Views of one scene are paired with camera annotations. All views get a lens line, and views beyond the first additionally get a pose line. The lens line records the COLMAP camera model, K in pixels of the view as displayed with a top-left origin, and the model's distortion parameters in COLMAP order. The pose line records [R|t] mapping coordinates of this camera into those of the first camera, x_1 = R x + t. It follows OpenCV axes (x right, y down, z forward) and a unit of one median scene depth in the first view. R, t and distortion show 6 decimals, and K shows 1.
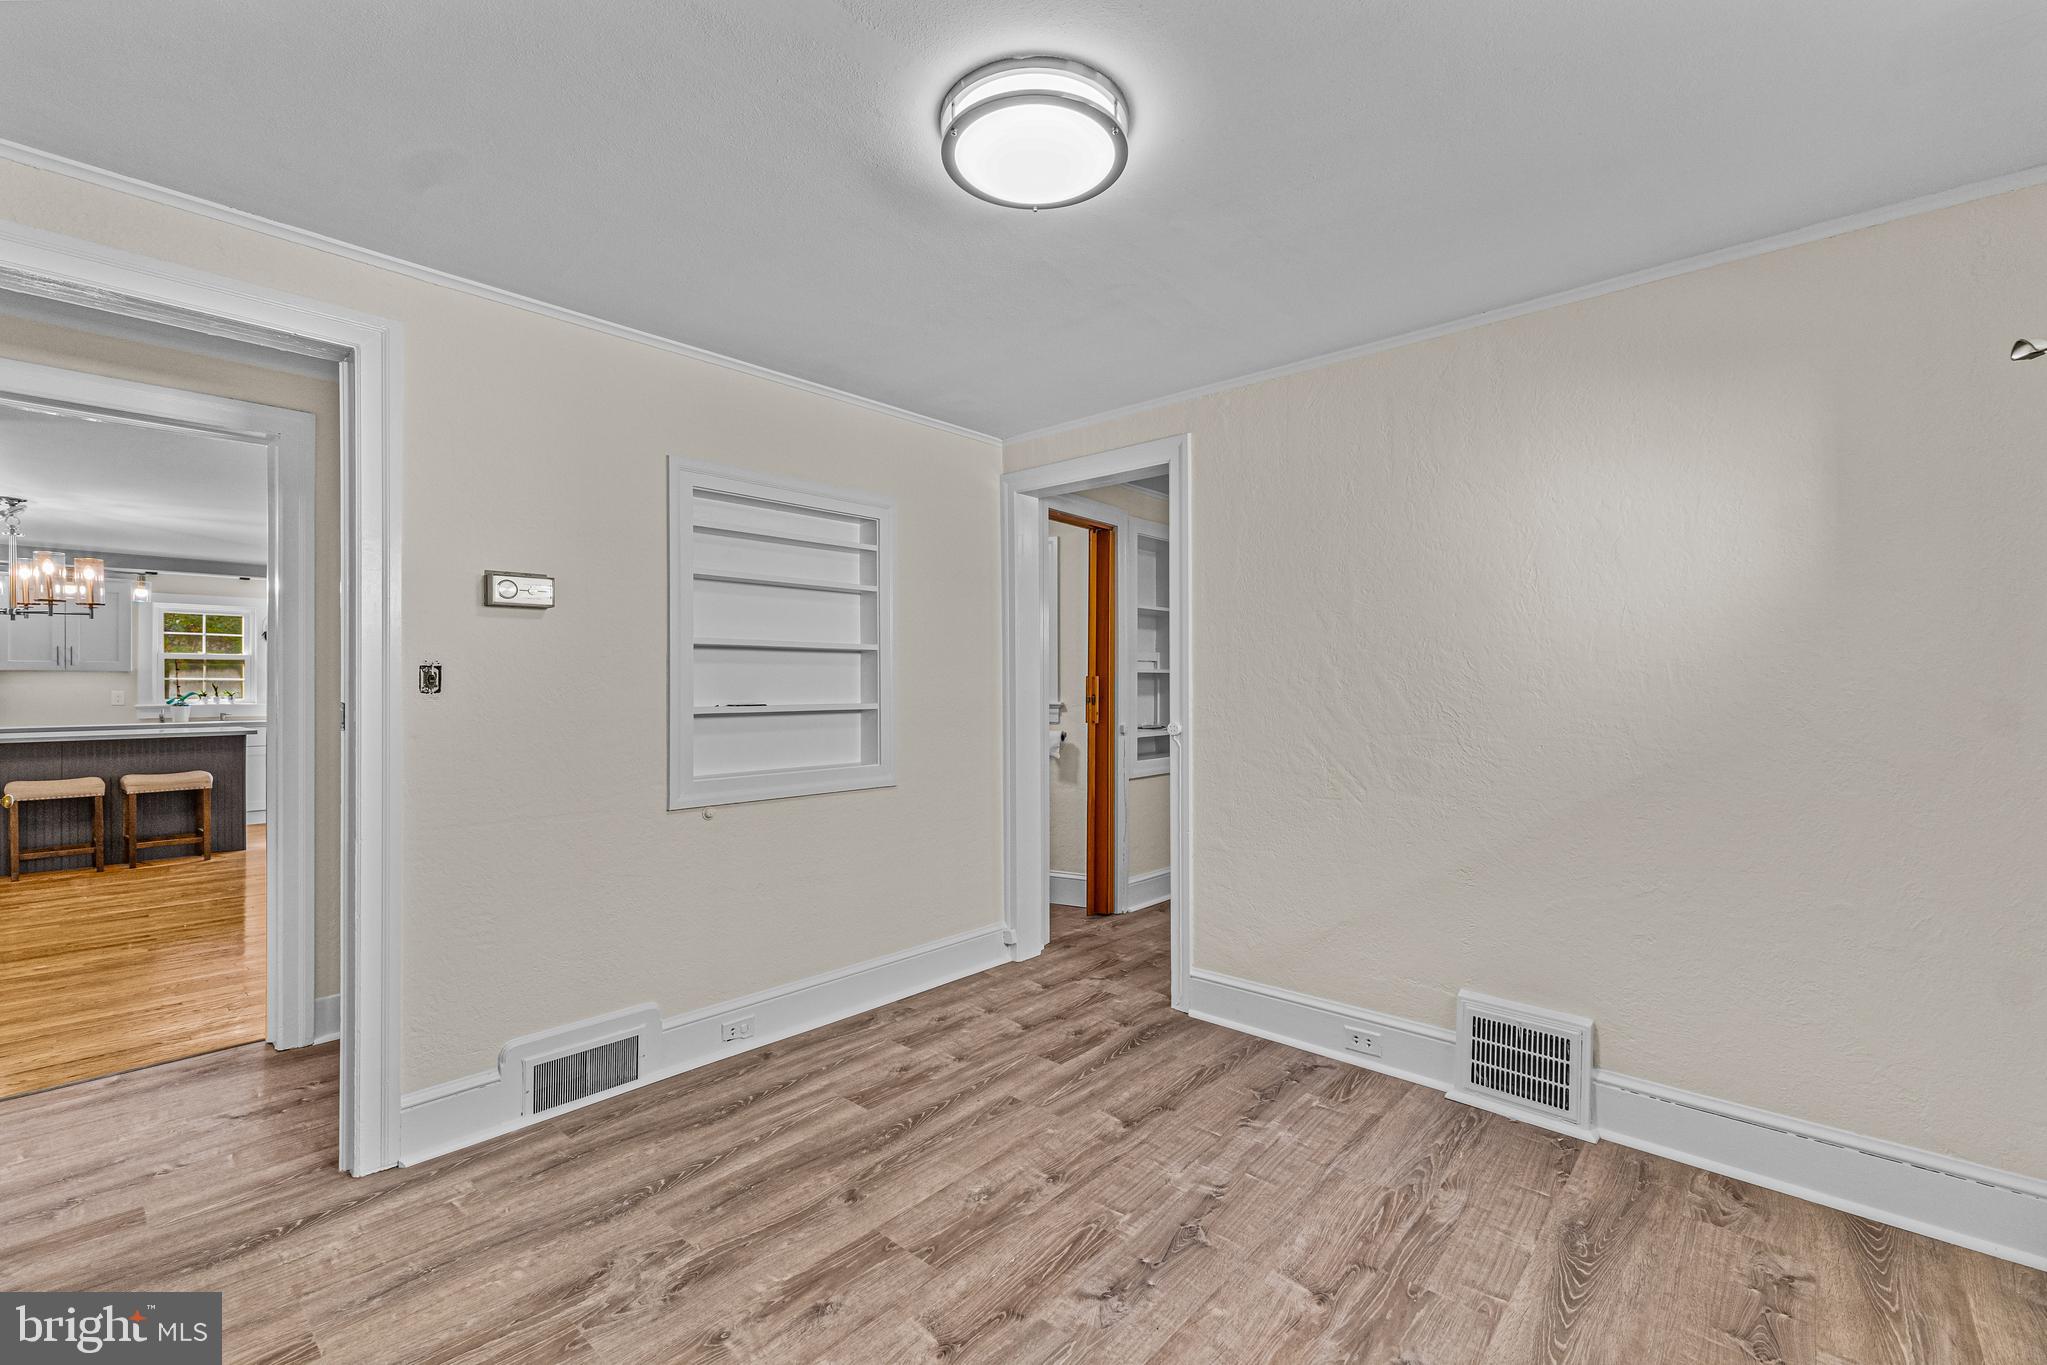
lens RADIAL K [[872.1, 0, 1032.6], [0, 872.1, 680.1], [0, 0, 1]] dist [0.000004, 0.000062]
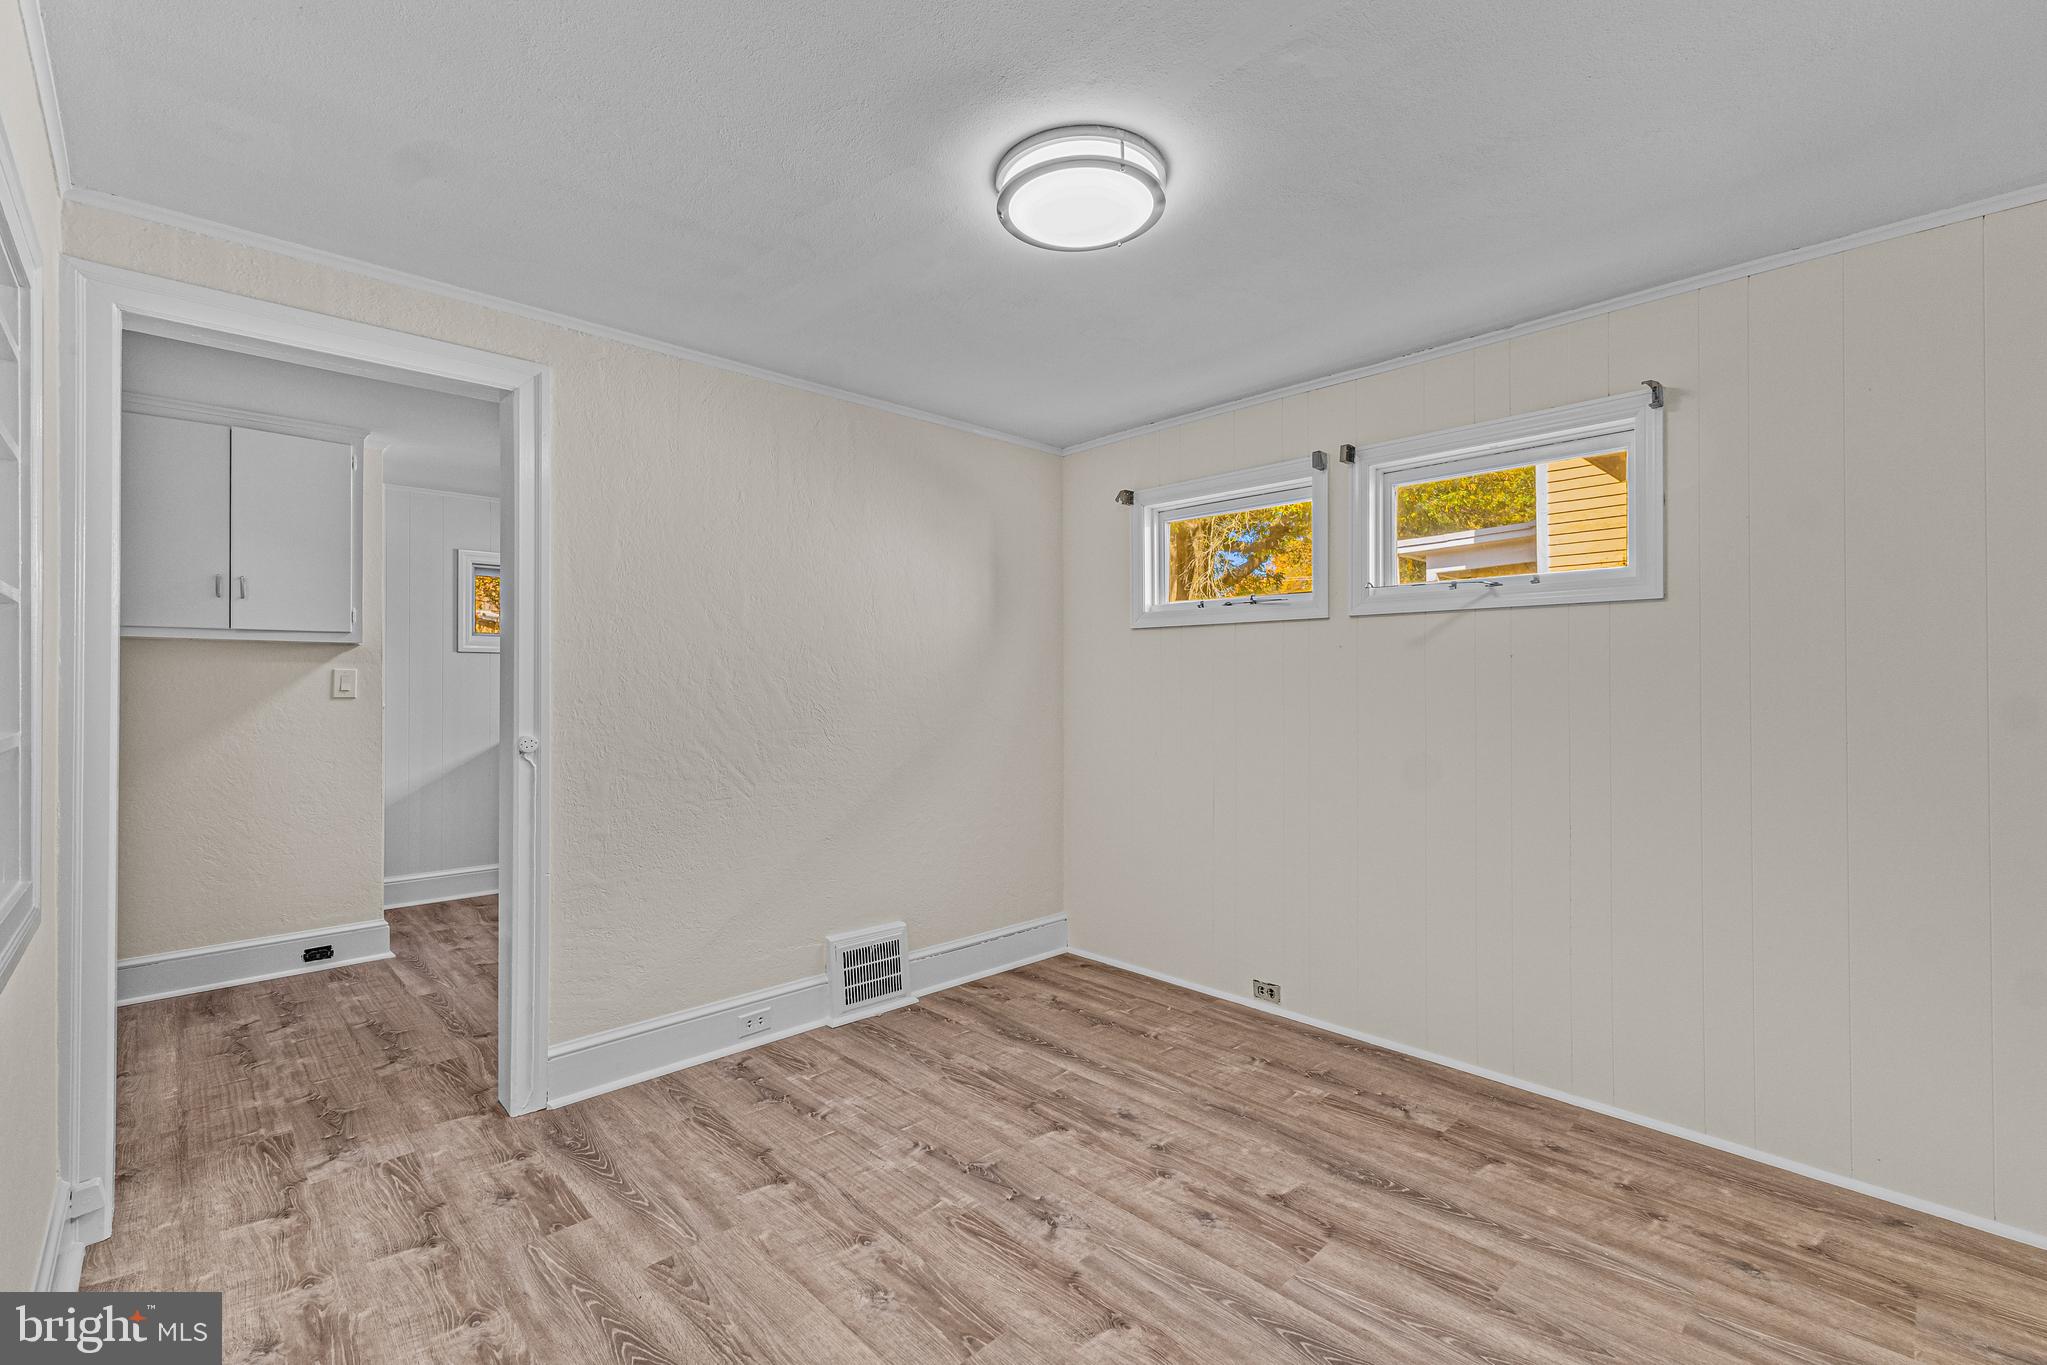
lens RADIAL K [[872.1, 0, 1032.6], [0, 872.1, 680.1], [0, 0, 1]] dist [0.000004, 0.000062]
pose [[0.076247, 0.002858, 0.997085, -0.740625], [-0.001915, 0.999994, -0.002720, 0.000094], [-0.997087, -0.001702, 0.076252, 0.659471]]
